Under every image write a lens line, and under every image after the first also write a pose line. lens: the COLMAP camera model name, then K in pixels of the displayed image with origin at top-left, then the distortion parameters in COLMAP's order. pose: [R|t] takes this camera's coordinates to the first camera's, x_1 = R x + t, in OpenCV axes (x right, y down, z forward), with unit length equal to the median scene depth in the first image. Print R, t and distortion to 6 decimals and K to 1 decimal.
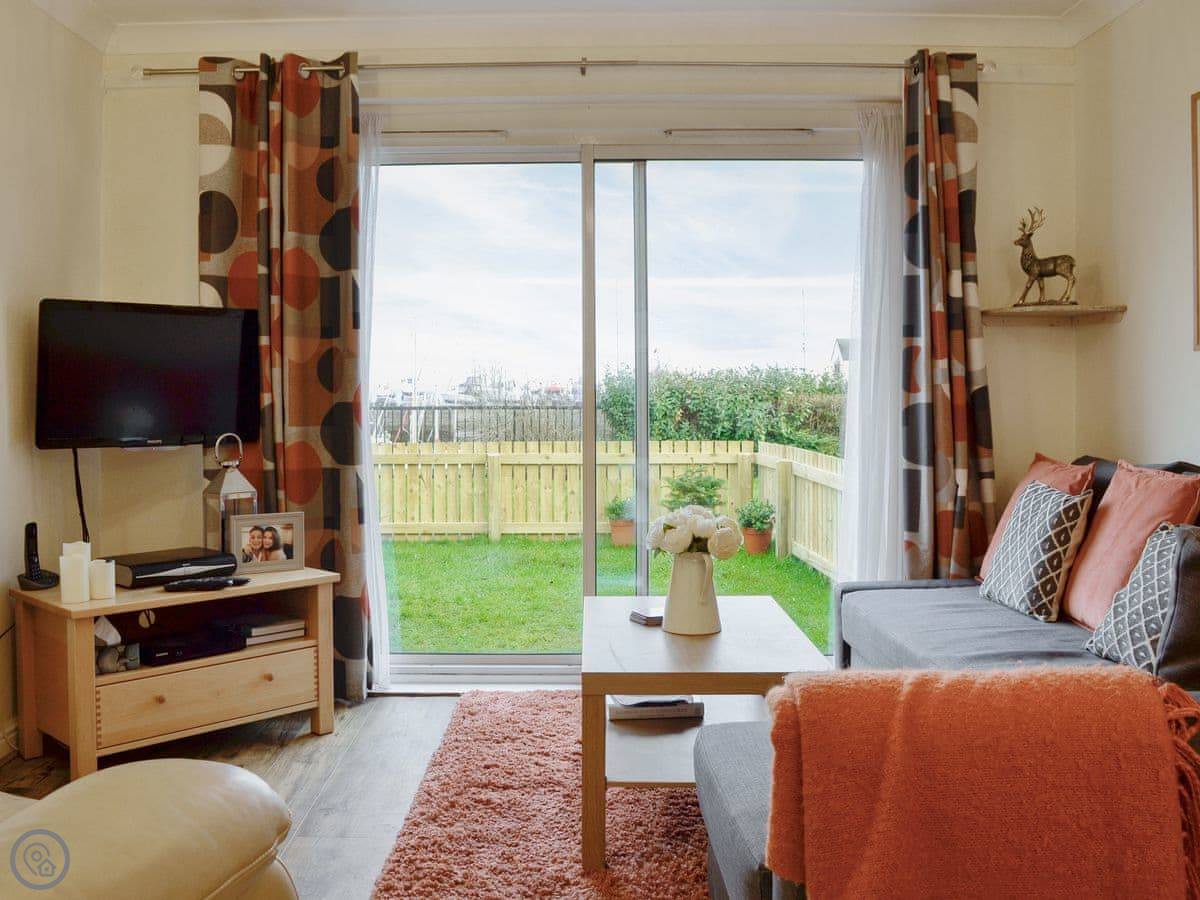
lens RADIAL K [[1108.3, 0, 675.2], [0, 1108.3, 363.5], [0, 0, 1]] dist [0.012033, 0.000000]
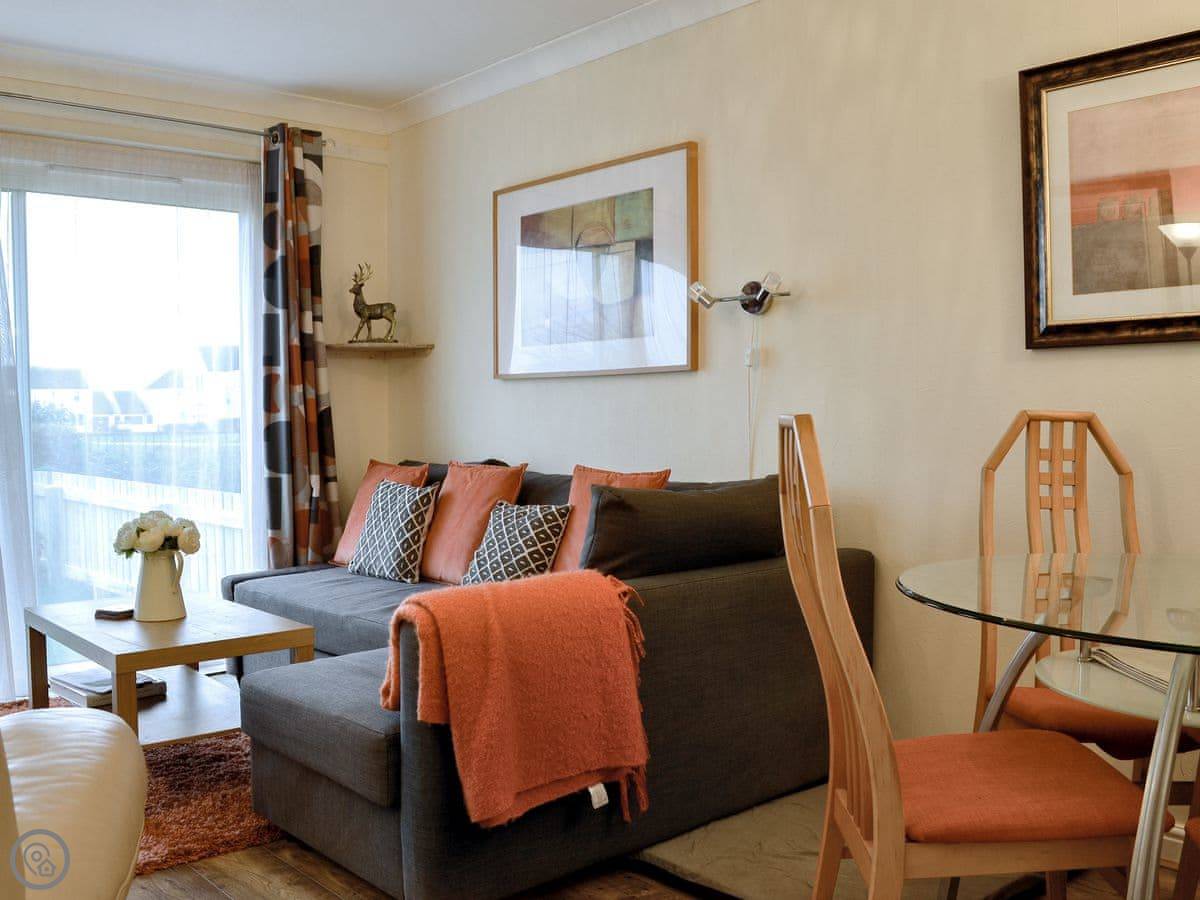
lens RADIAL K [[1174.3, 0, 507.8], [0, 1174.3, 455.9], [0, 0, 1]] dist [-0.067594, 0.000000]
pose [[0.782500, -0.031895, 0.621833, -0.371477], [-0.000561, 0.998651, 0.051929, 0.006922], [-0.622650, -0.040983, 0.781427, -0.134600]]
